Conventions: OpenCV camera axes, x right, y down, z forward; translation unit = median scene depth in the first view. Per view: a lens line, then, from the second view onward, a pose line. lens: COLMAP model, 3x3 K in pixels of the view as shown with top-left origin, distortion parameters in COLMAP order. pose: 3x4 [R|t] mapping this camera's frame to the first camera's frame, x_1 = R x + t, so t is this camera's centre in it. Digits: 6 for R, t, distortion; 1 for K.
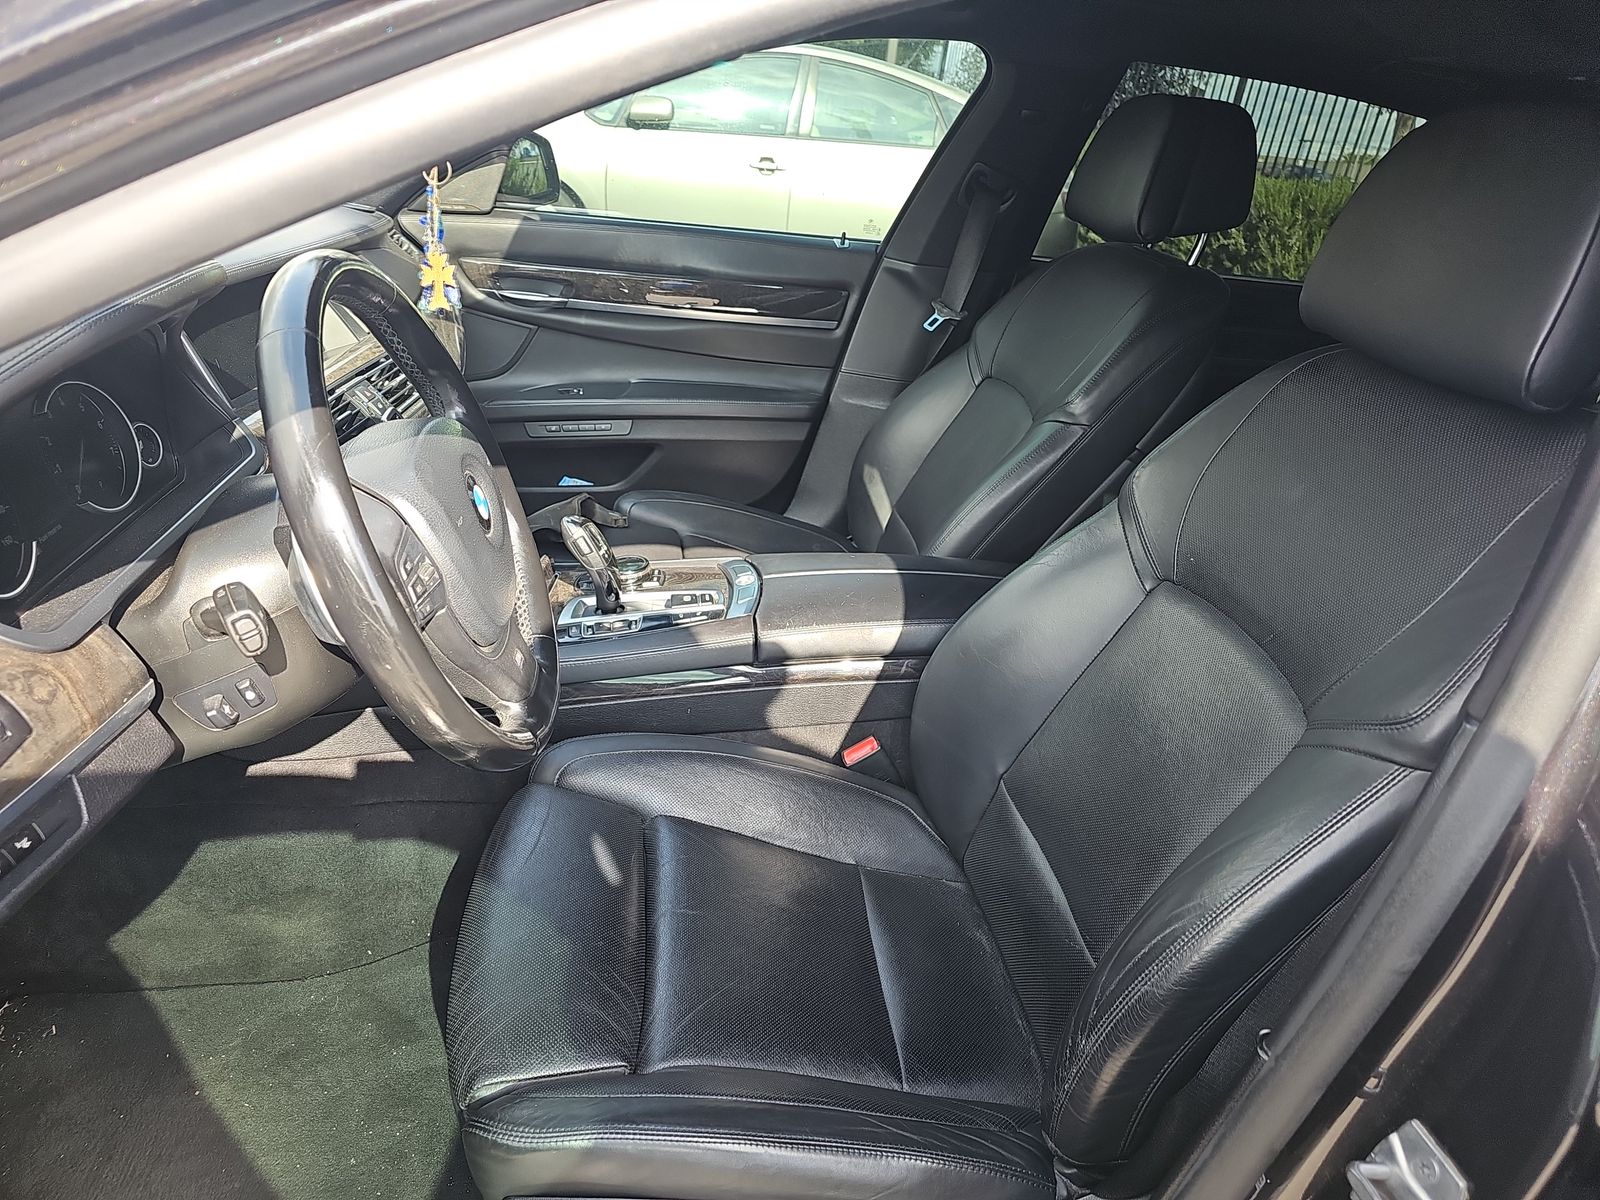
lens RADIAL K [[1029.8, 0, 798.1], [0, 1029.8, 599.3], [0, 0, 1]] dist [0.006818, -0.006469]
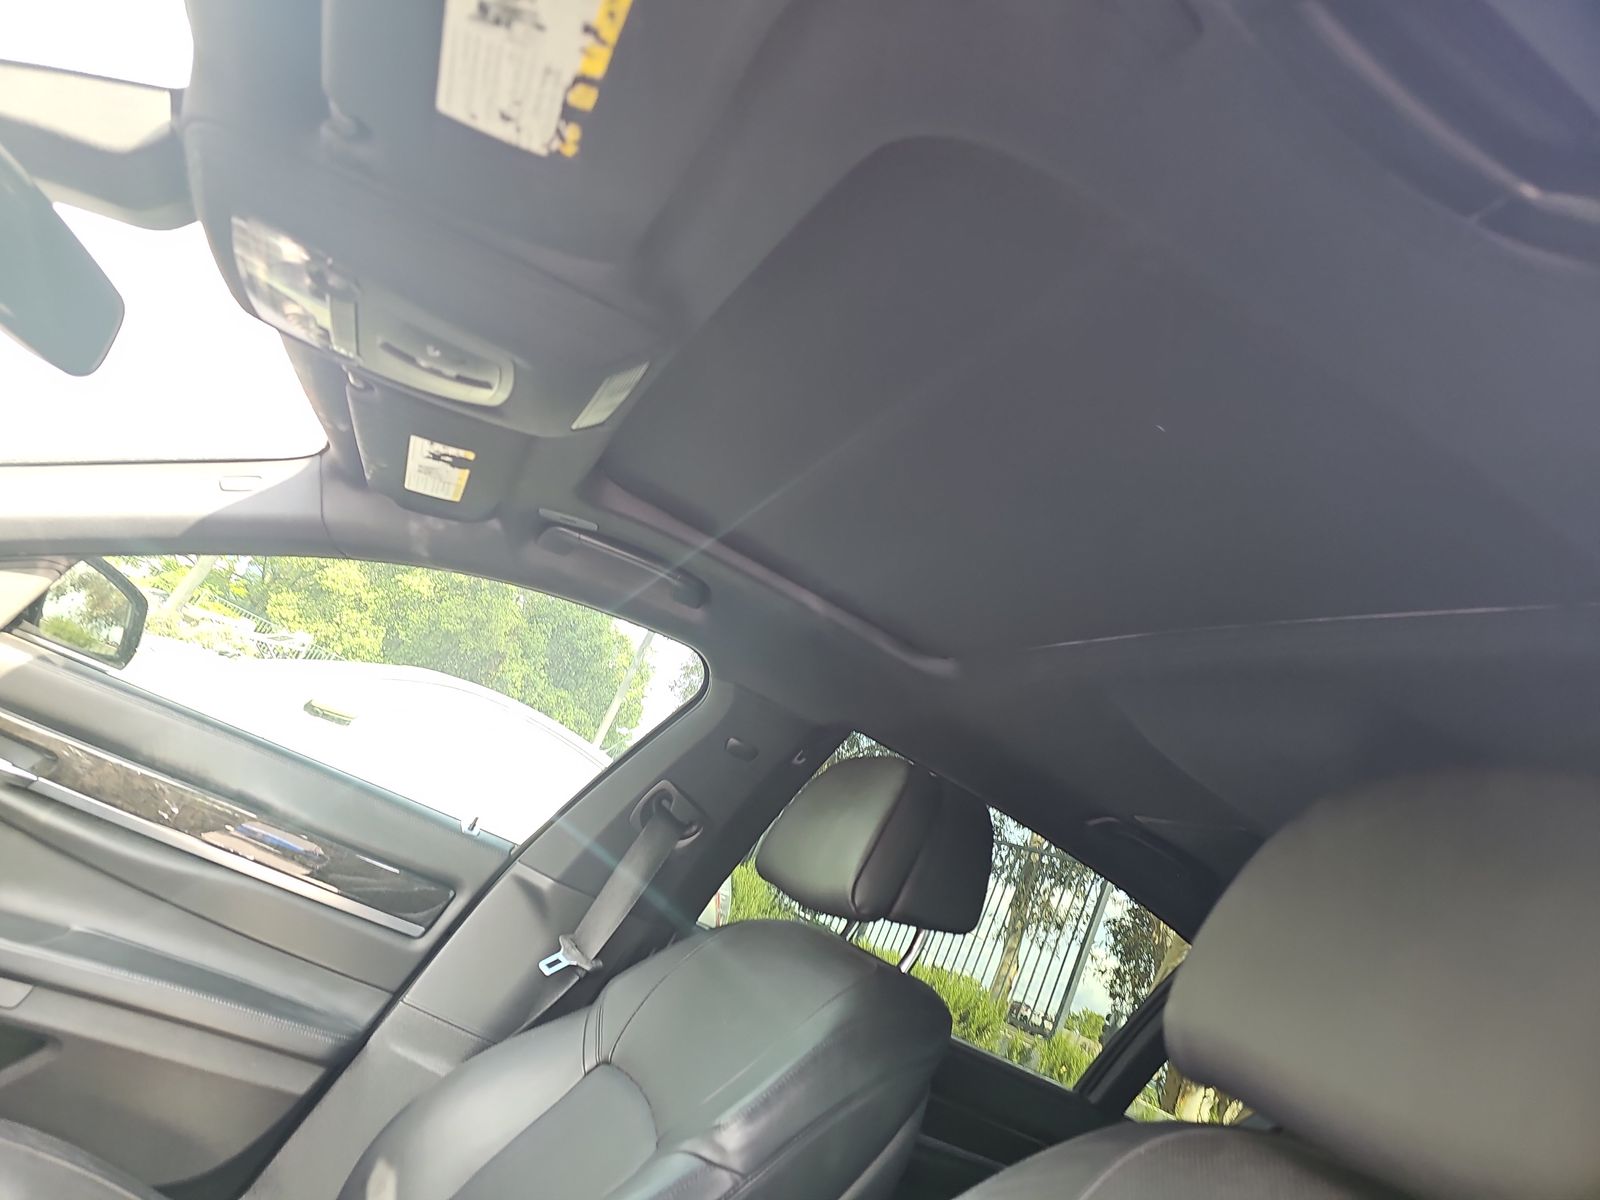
lens RADIAL K [[1029.8, 0, 798.8], [0, 1029.8, 595.8], [0, 0, 1]] dist [0.006818, -0.006469]
pose [[0.910249, 0.357025, 0.209715, 0.044308], [-0.152956, 0.760590, -0.630957, -0.036137], [-0.384775, 0.542250, 0.746936, 0.256752]]
